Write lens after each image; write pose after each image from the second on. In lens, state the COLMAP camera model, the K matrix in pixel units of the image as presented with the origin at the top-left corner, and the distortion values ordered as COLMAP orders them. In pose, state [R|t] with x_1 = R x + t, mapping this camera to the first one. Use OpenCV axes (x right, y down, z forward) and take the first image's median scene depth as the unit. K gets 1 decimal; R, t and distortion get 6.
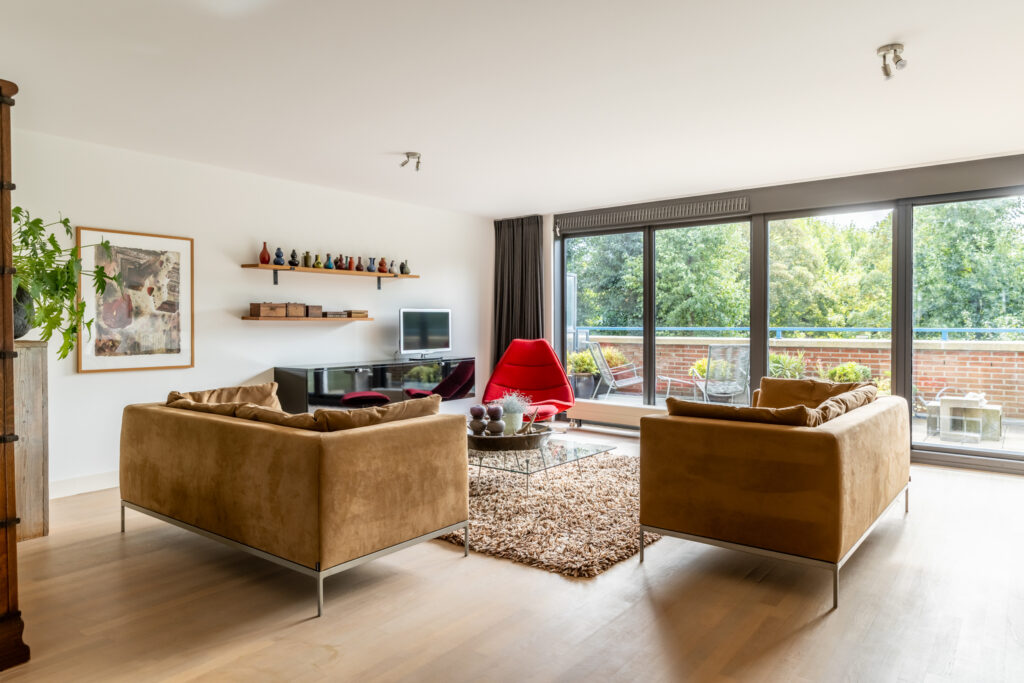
lens RADIAL K [[672.6, 0, 523.4], [0, 672.6, 339.5], [0, 0, 1]] dist [0.011867, -0.000481]
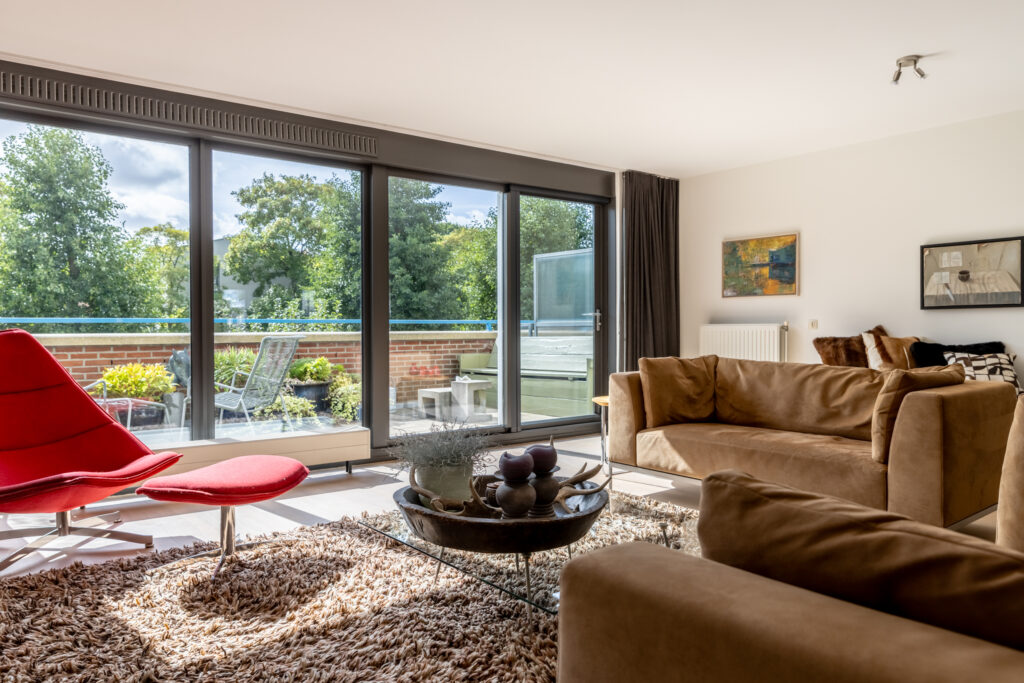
lens RADIAL K [[688.0, 0, 512.0], [0, 688.0, 341.5], [0, 0, 1]] dist [0.005880, 0.001750]
pose [[0.246347, -0.018030, 0.969014, -0.480861], [0.030211, 0.999484, 0.010917, 0.016996], [-0.968711, 0.026586, 0.246764, 0.826175]]
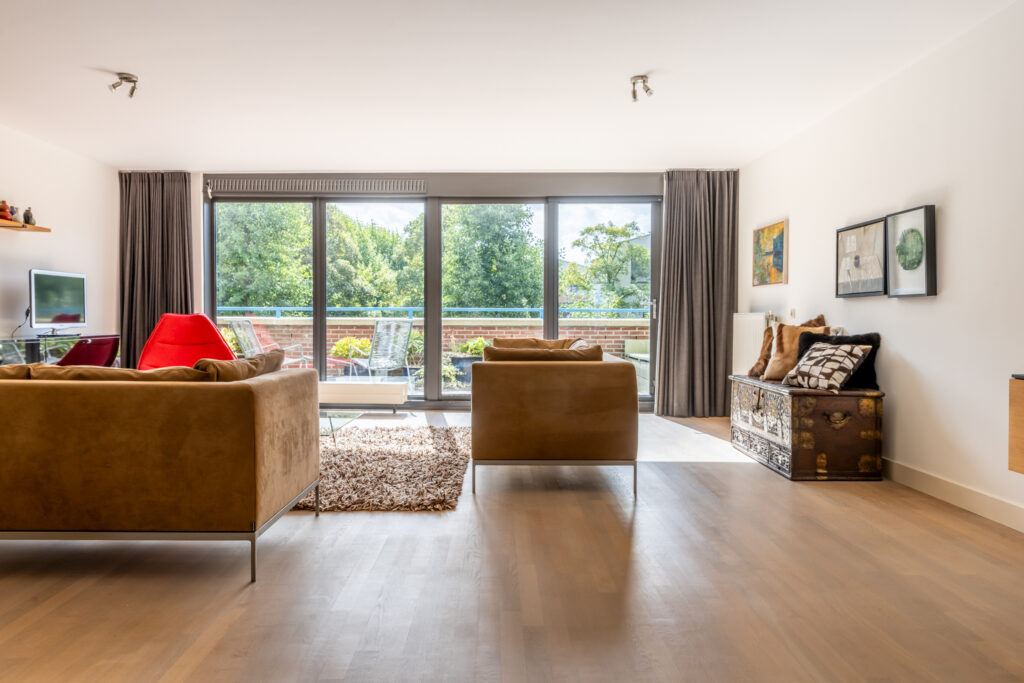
lens RADIAL K [[713.5, 0, 512.0], [0, 713.5, 341.5], [0, 0, 1]] dist [-0.006201, -0.002752]
pose [[0.792993, -0.014578, 0.609056, -0.313374], [0.009901, 0.999890, 0.011042, 0.042989], [-0.609150, -0.002726, 0.793050, 0.019396]]
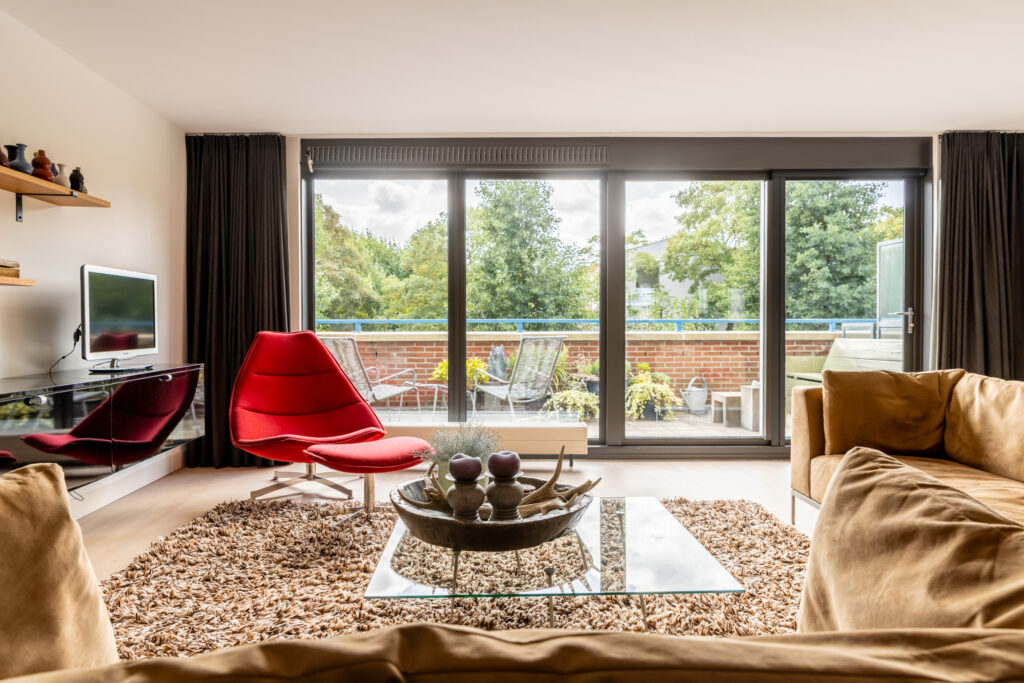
lens RADIAL K [[688.4, 0, 512.0], [0, 688.4, 341.5], [0, 0, 1]] dist [-0.000570, -0.000915]
pose [[0.777263, -0.014159, 0.629017, -0.326578], [0.016571, 0.999861, 0.002030, 0.015685], [-0.628958, 0.008846, 0.777389, 0.556620]]
